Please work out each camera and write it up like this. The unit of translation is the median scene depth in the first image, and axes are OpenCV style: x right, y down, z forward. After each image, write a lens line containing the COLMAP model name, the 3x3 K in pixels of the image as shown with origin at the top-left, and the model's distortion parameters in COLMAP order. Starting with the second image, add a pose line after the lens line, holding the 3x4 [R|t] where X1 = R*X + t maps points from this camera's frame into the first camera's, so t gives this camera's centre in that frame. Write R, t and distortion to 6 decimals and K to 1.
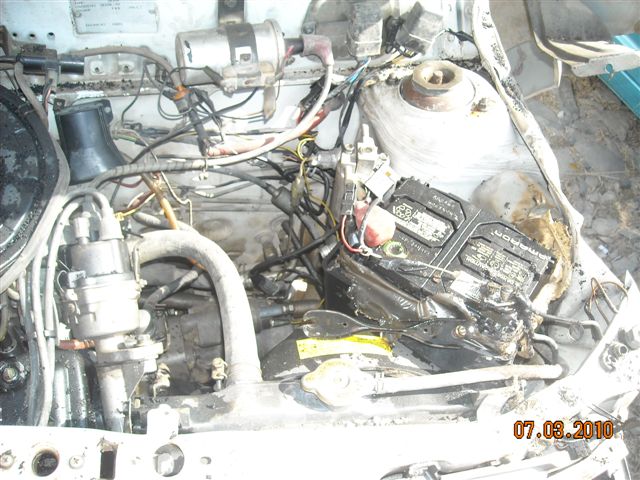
lens RADIAL K [[644.0, 0, 320.0], [0, 644.0, 239.5], [0, 0, 1]] dist [-0.140280, 0.000000]
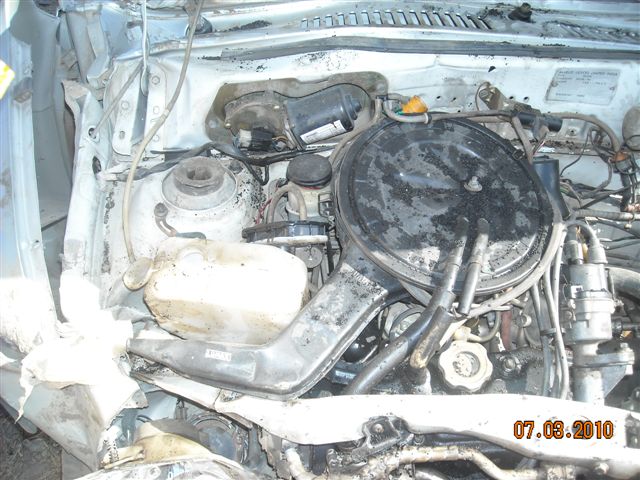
lens RADIAL K [[644.0, 0, 320.0], [0, 644.0, 240.5], [0, 0, 1]] dist [-0.140280, 0.000000]
pose [[0.965153, 0.089863, -0.245773, -0.559902], [-0.122670, 0.984972, -0.121586, 0.169751], [0.231153, 0.147498, 0.961672, -0.294803]]
